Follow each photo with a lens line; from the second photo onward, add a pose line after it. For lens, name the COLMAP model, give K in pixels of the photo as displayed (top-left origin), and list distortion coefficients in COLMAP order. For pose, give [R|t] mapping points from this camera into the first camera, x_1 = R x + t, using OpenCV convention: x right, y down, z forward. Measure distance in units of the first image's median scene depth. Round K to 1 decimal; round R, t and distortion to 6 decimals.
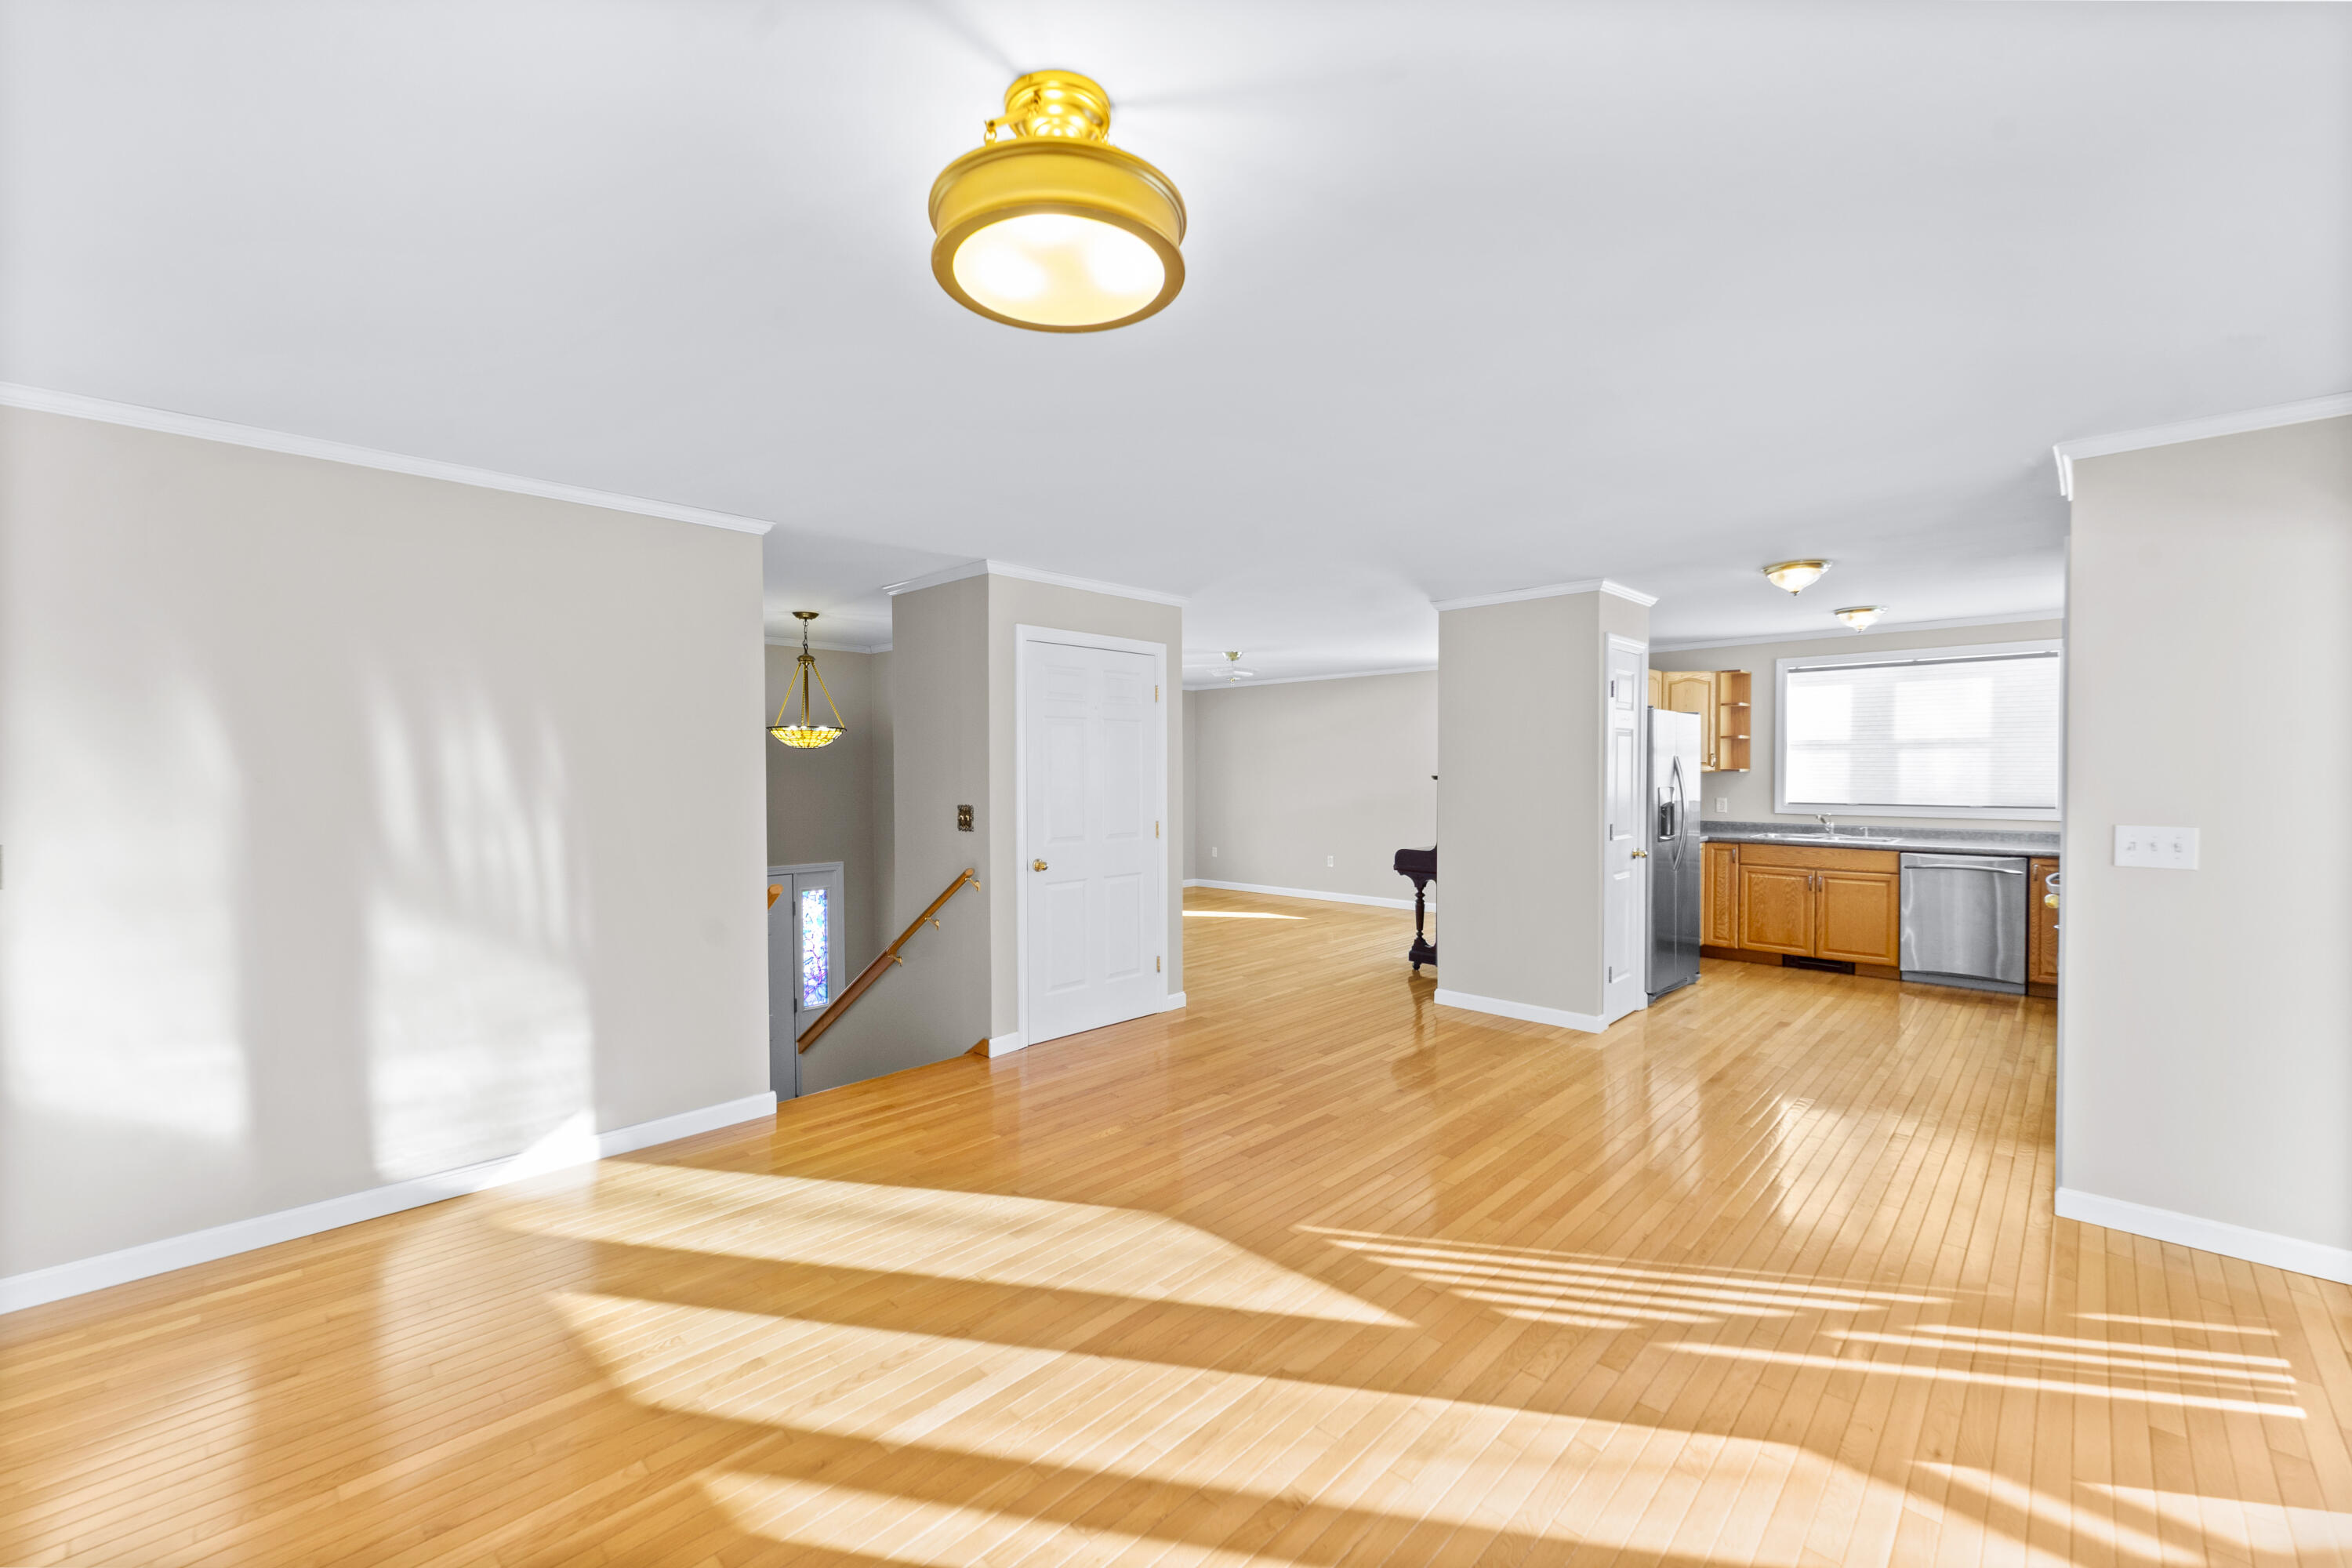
lens RADIAL K [[952.8, 0, 1159.0], [0, 952.8, 786.2], [0, 0, 1]] dist [0.002233, 0.000148]
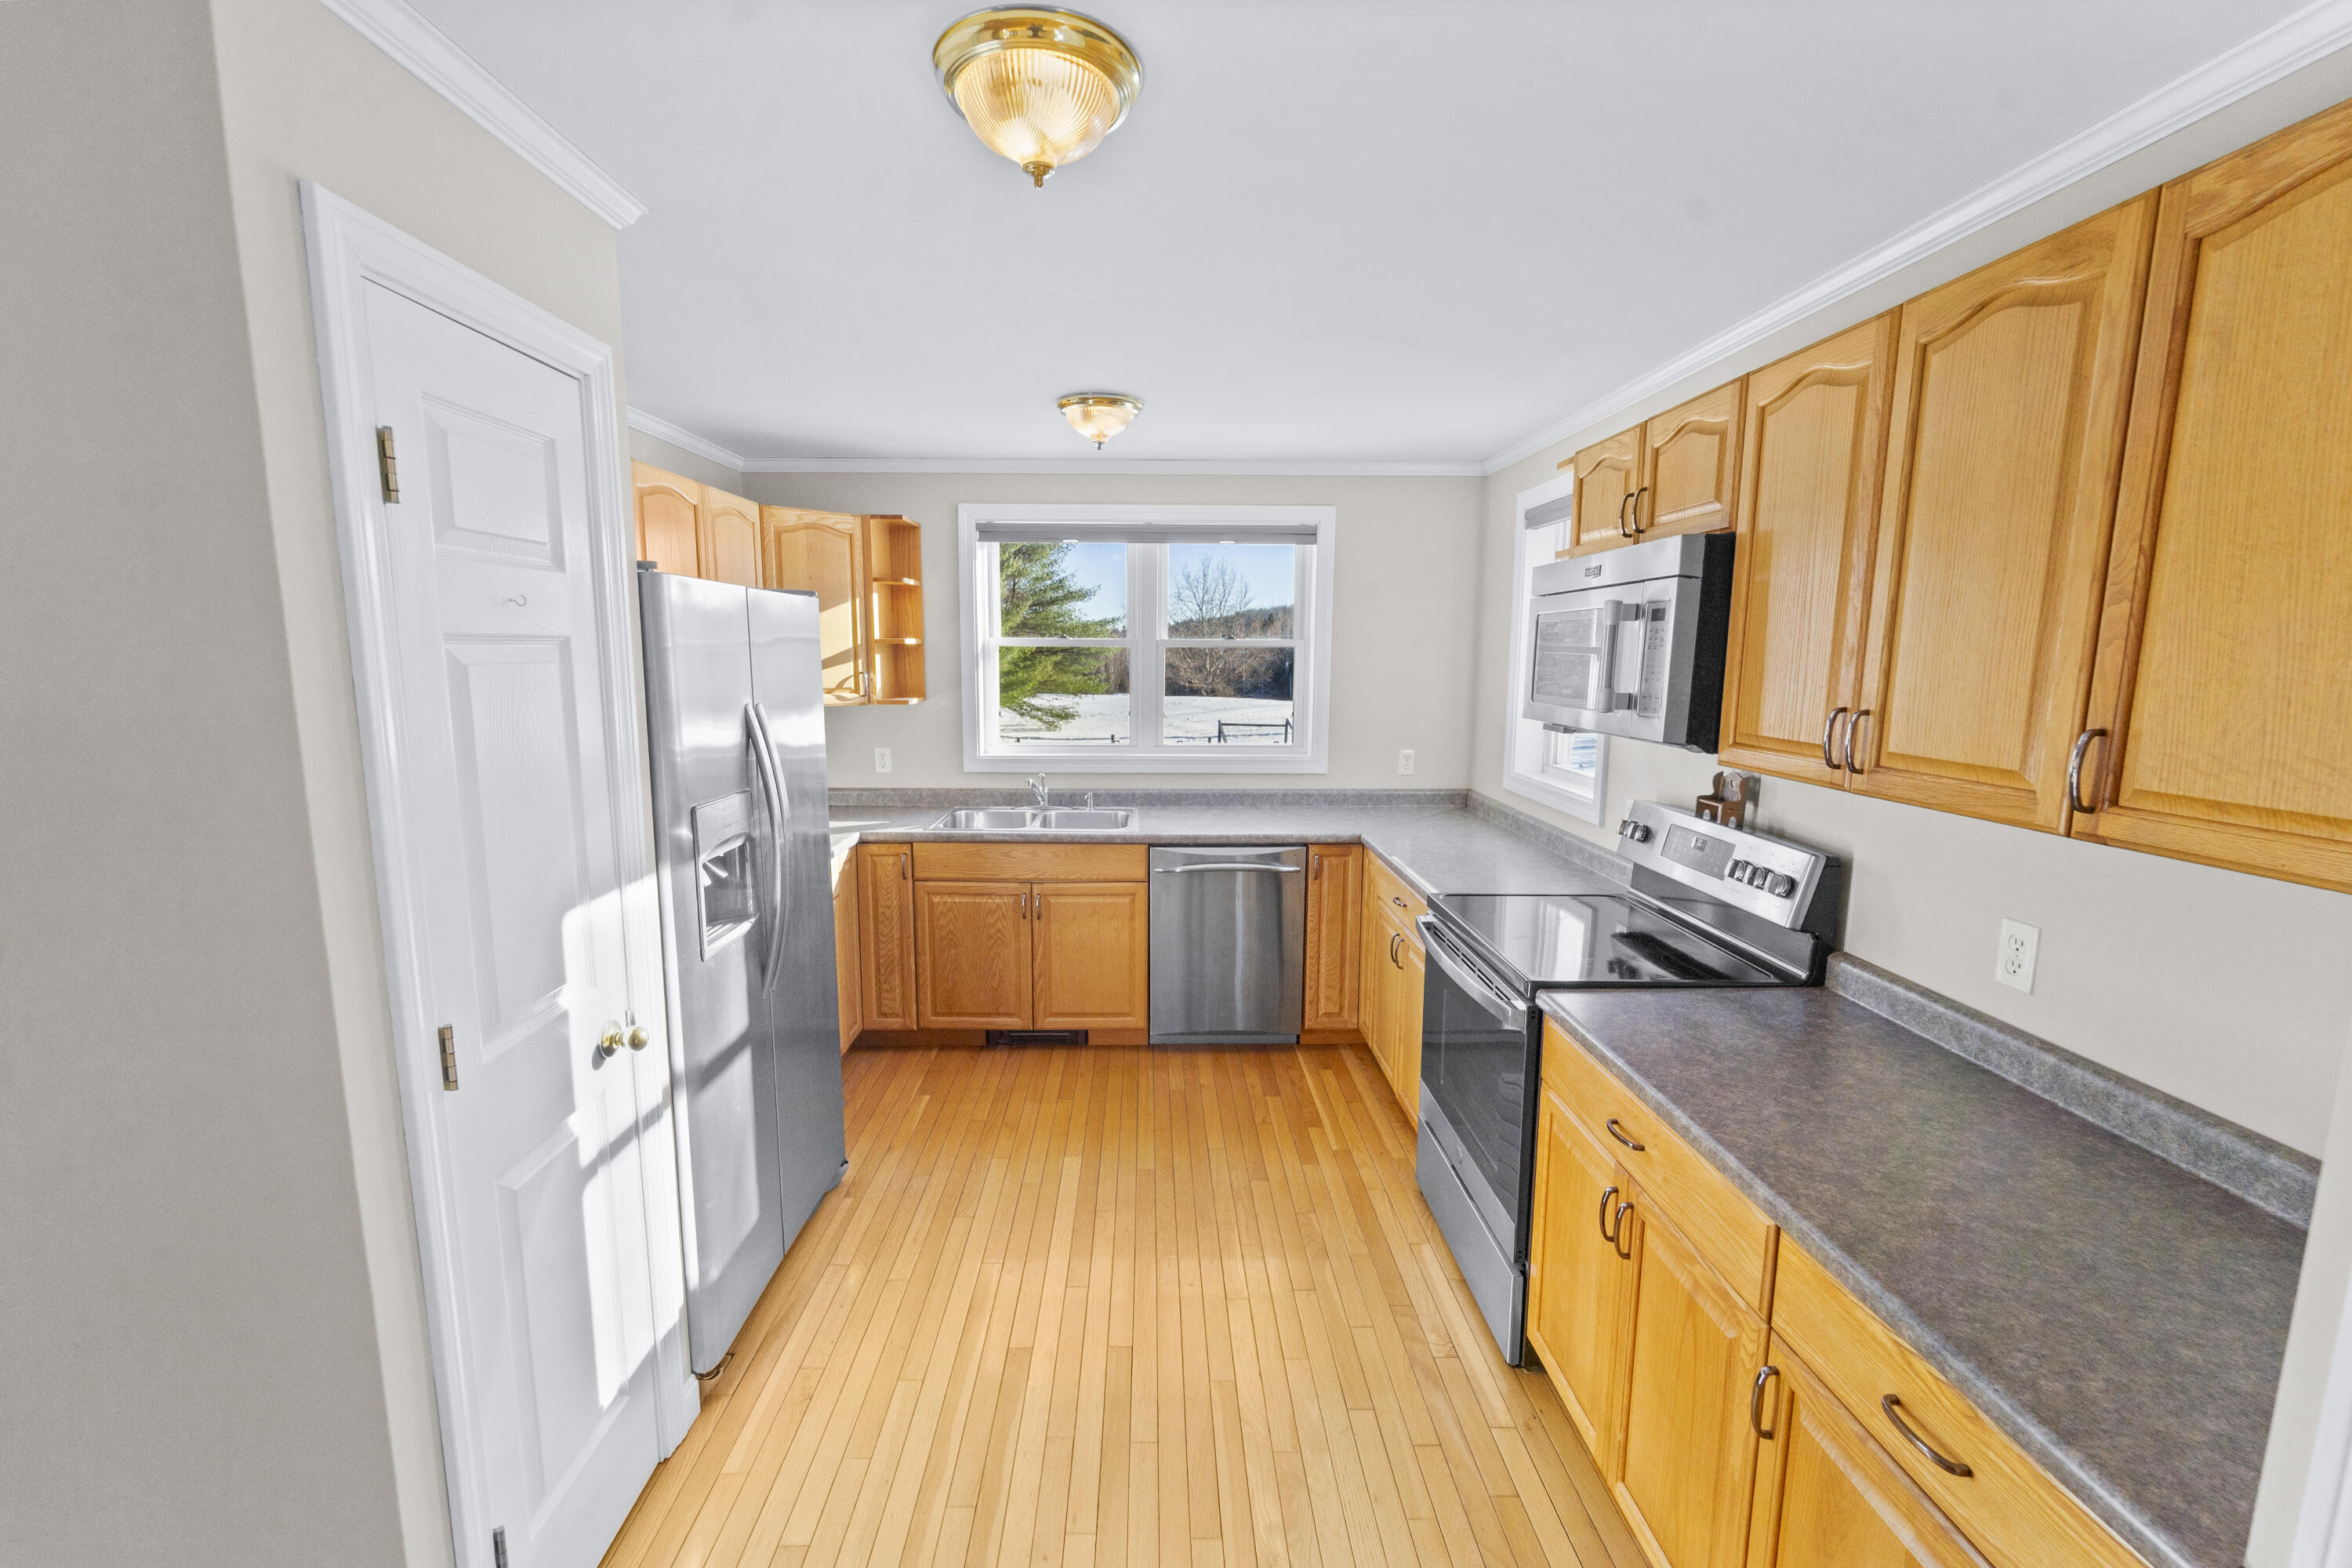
lens RADIAL K [[961.9, 0, 1166.0], [0, 961.9, 787.8], [0, 0, 1]] dist [0.001862, -0.002771]
pose [[0.699501, -0.094603, 0.708342, 0.397601], [0.003545, 0.991646, 0.128939, -0.049459], [-0.714623, -0.087682, 0.693993, 0.636705]]
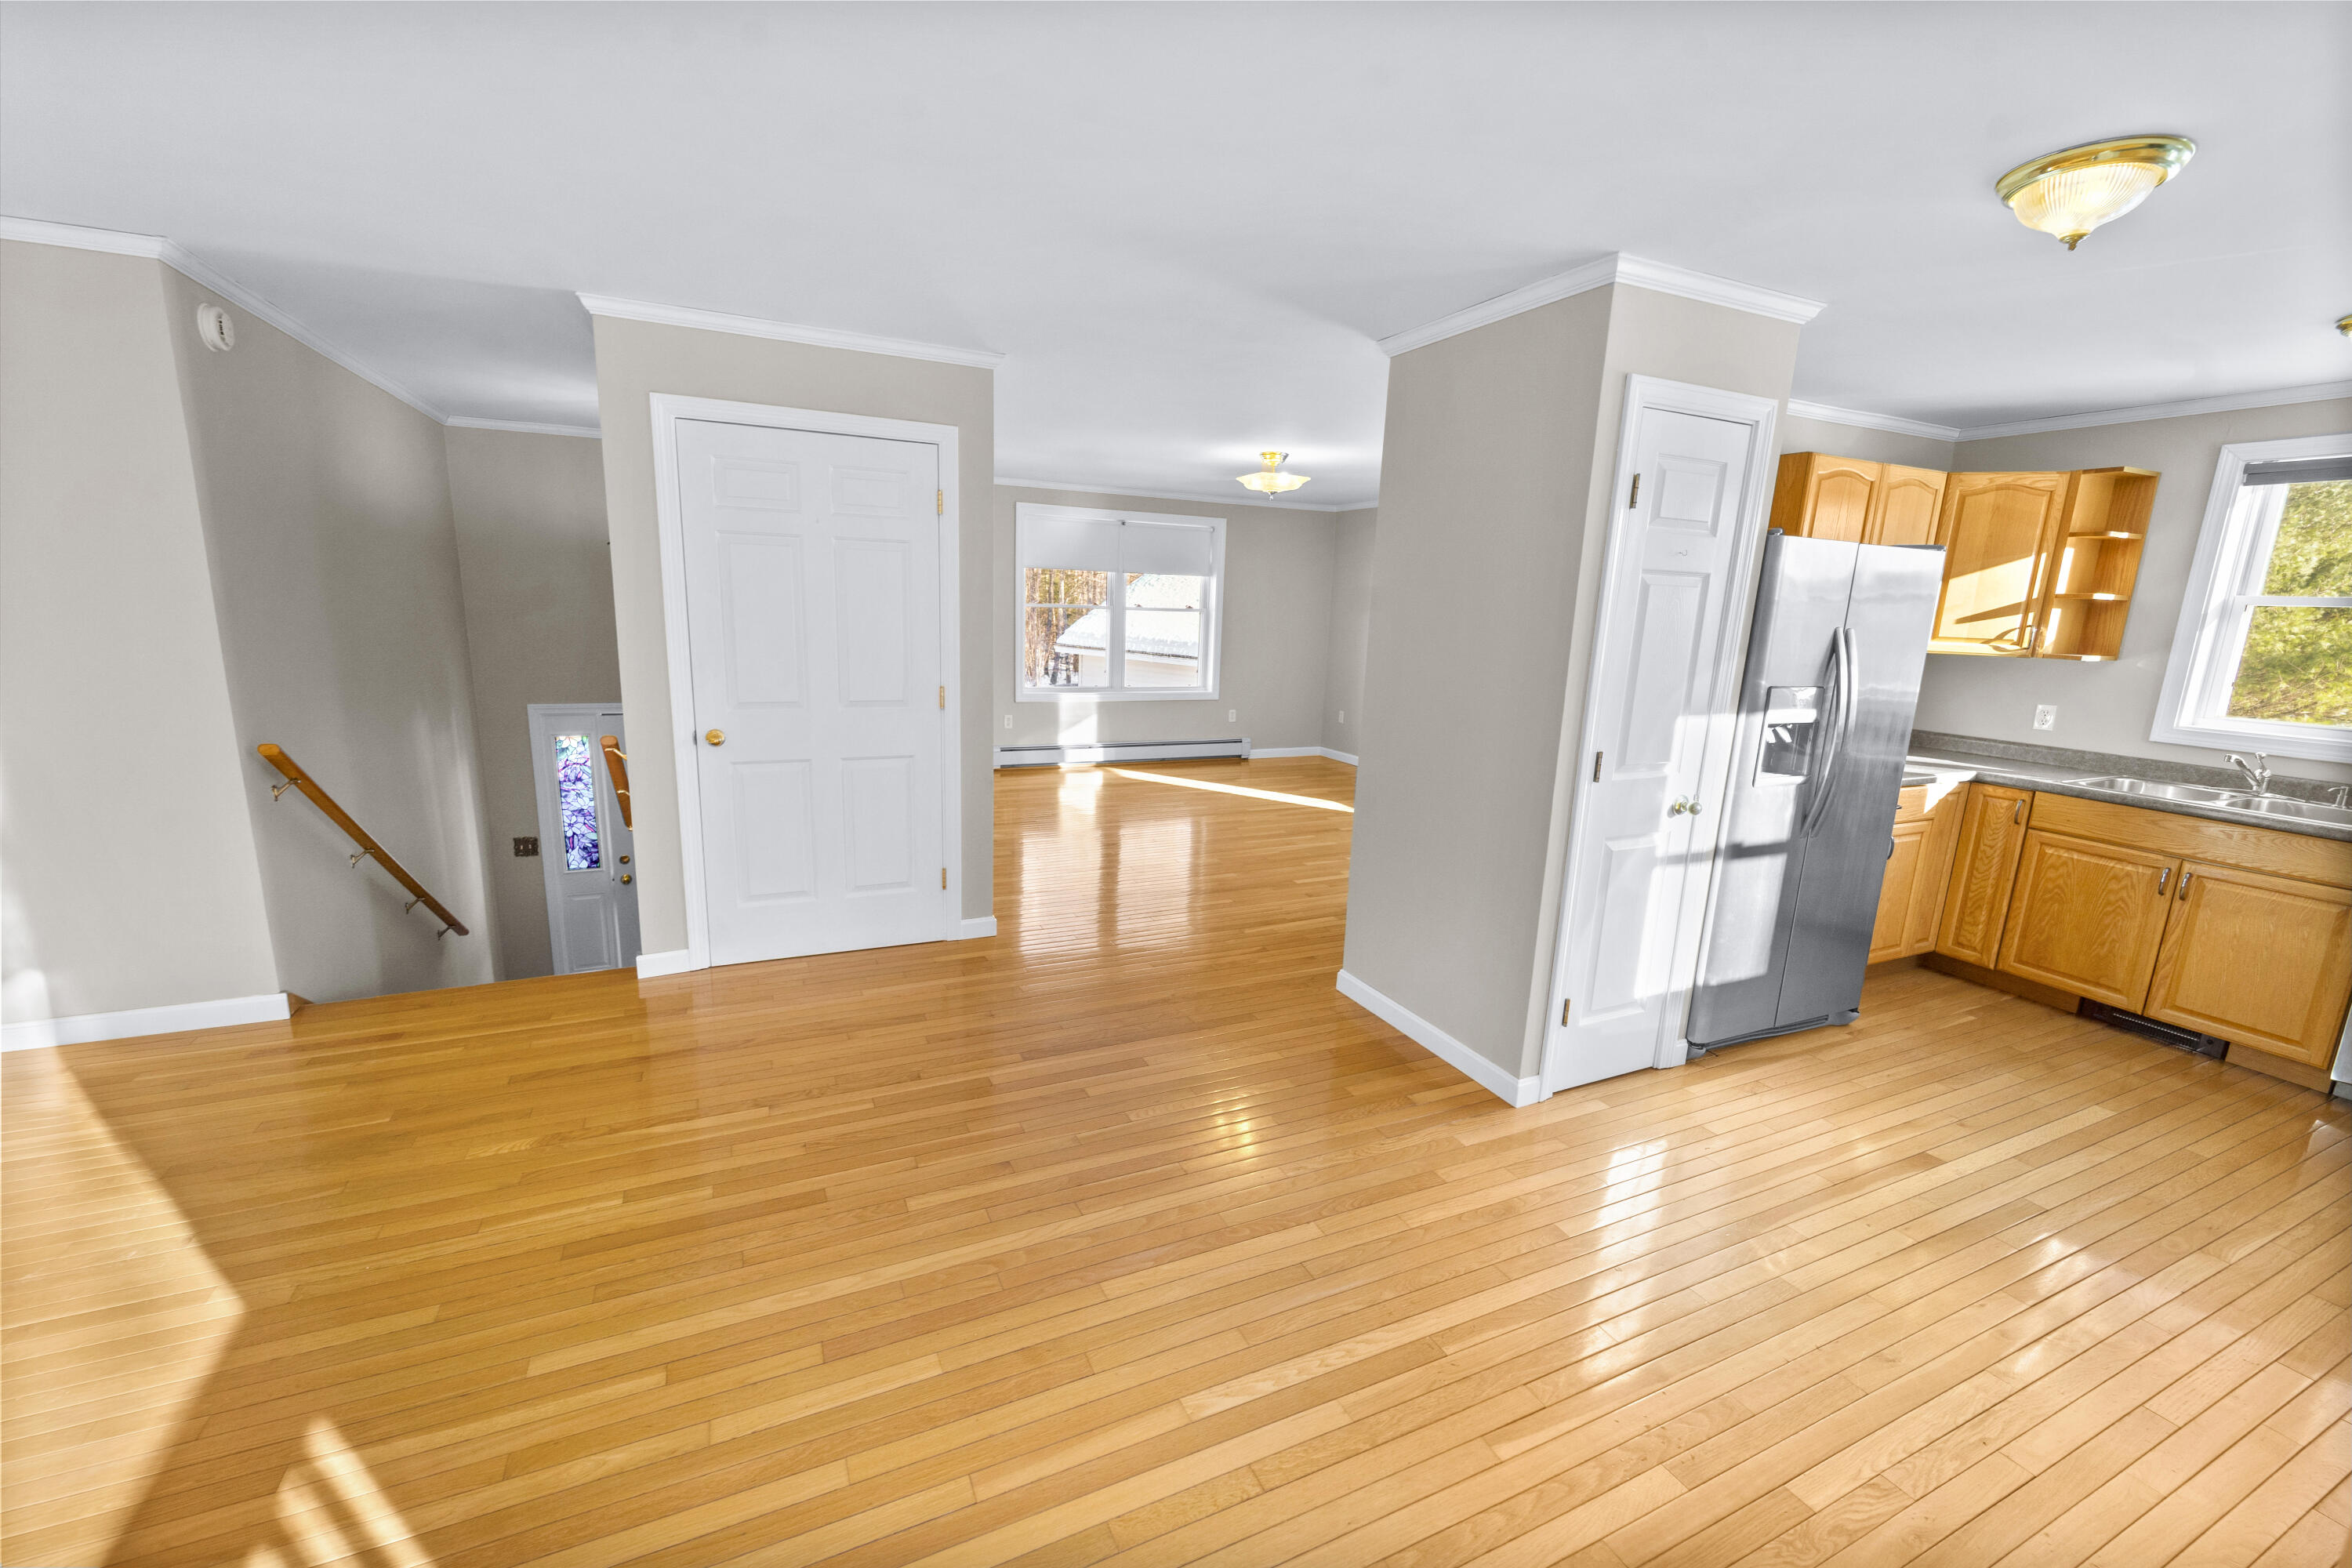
lens RADIAL K [[939.5, 0, 1166.7], [0, 939.5, 788.0], [0, 0, 1]] dist [0.000665, -0.000838]
pose [[0.933637, 0.105847, -0.342226, 0.393376], [-0.043574, 0.981812, 0.184787, -0.025691], [0.355560, -0.157612, 0.921268, 0.383732]]
